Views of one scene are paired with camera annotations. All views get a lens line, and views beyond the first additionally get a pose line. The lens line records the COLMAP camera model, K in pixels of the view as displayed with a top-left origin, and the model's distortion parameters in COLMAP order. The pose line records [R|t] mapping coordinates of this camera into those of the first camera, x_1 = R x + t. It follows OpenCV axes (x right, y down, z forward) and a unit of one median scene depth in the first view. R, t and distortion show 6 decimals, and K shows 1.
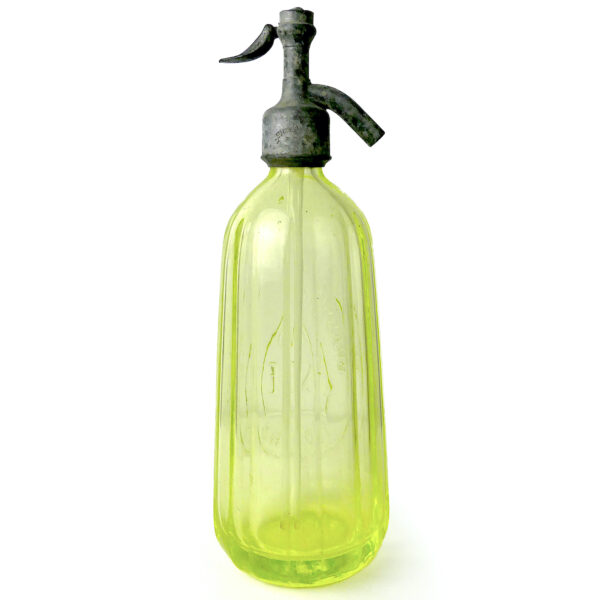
lens RADIAL K [[978.6, 0, 296.2], [0, 978.6, 301.2], [0, 0, 1]] dist [0.075929, 0.000000]
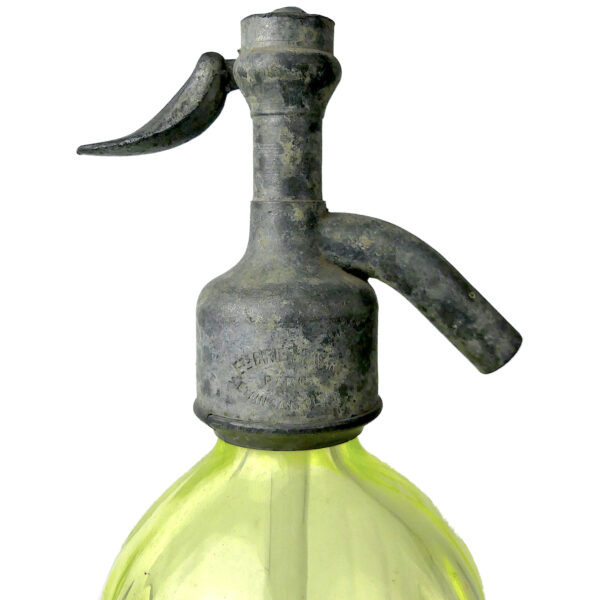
lens RADIAL K [[978.6, 0, 300.4], [0, 978.6, 298.8], [0, 0, 1]] dist [0.075929, 0.000000]
pose [[0.999067, -0.008391, 0.042357, -0.011182], [0.008528, 0.999959, -0.003062, -0.189191], [-0.042330, 0.003421, 0.999098, 0.636914]]
